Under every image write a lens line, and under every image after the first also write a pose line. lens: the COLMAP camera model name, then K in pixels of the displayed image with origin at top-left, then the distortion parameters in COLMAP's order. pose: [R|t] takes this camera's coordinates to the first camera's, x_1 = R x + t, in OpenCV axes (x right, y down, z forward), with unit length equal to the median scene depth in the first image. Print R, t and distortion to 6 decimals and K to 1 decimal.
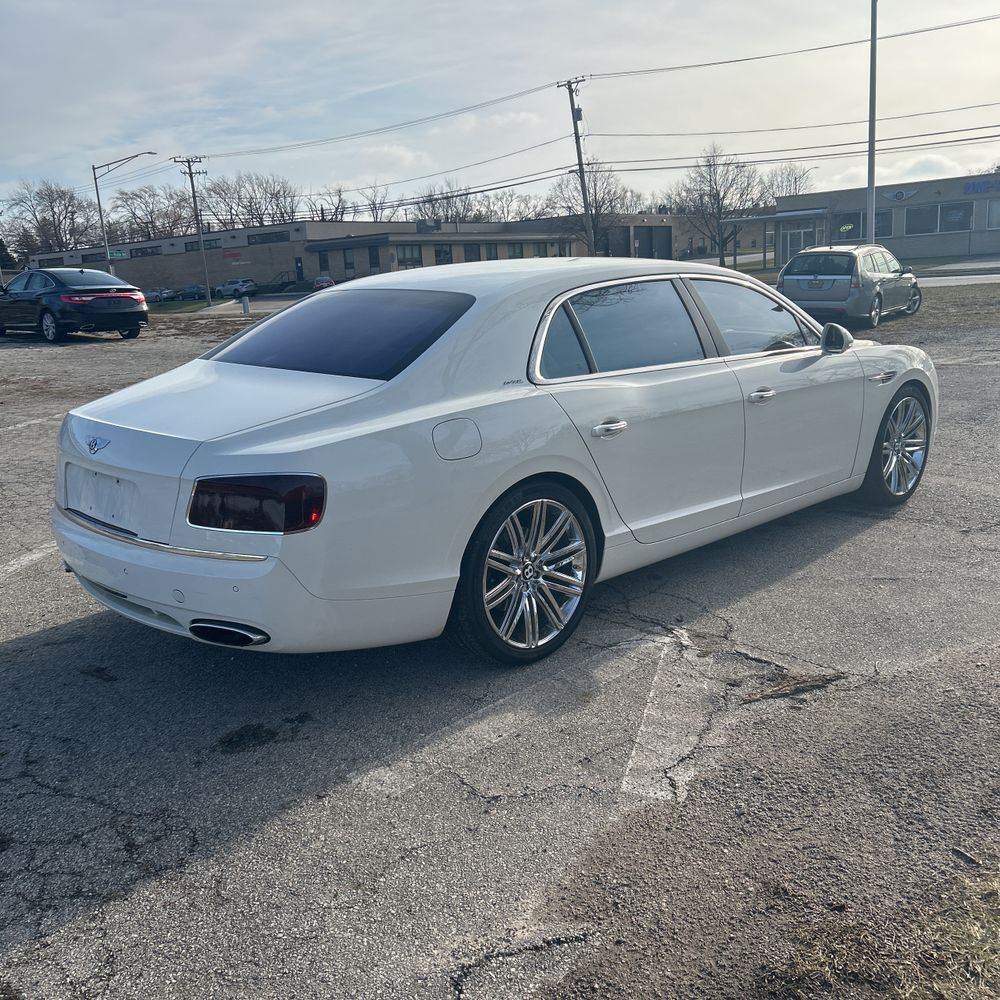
lens RADIAL K [[969.9, 0, 492.9], [0, 969.9, 499.5], [0, 0, 1]] dist [0.104755, -0.225634]
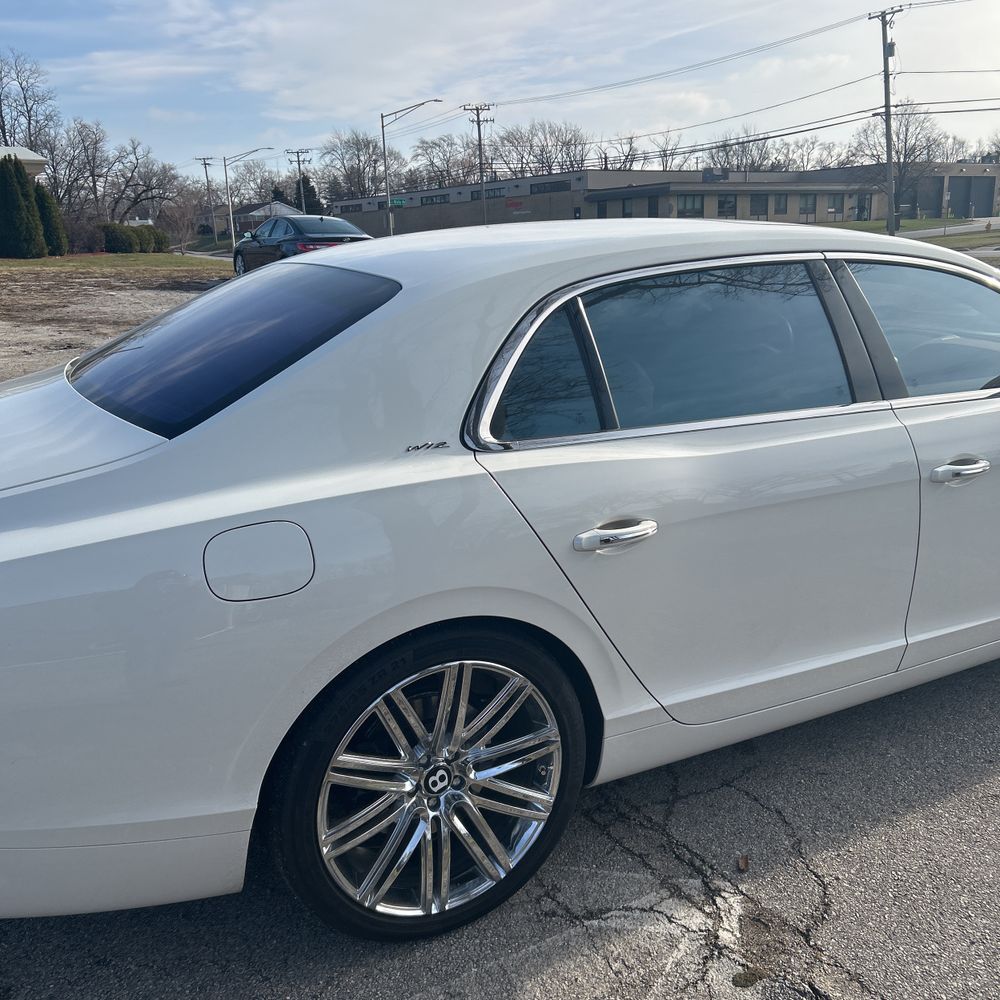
lens RADIAL K [[989.0, 0, 500.0], [0, 989.0, 500.0], [0, 0, 1]] dist [0.028351, -0.018847]
pose [[0.963837, 0.090875, -0.250519, 0.167828], [-0.079830, 0.995349, 0.053926, -0.101755], [0.254254, -0.031977, 0.966609, 0.379182]]
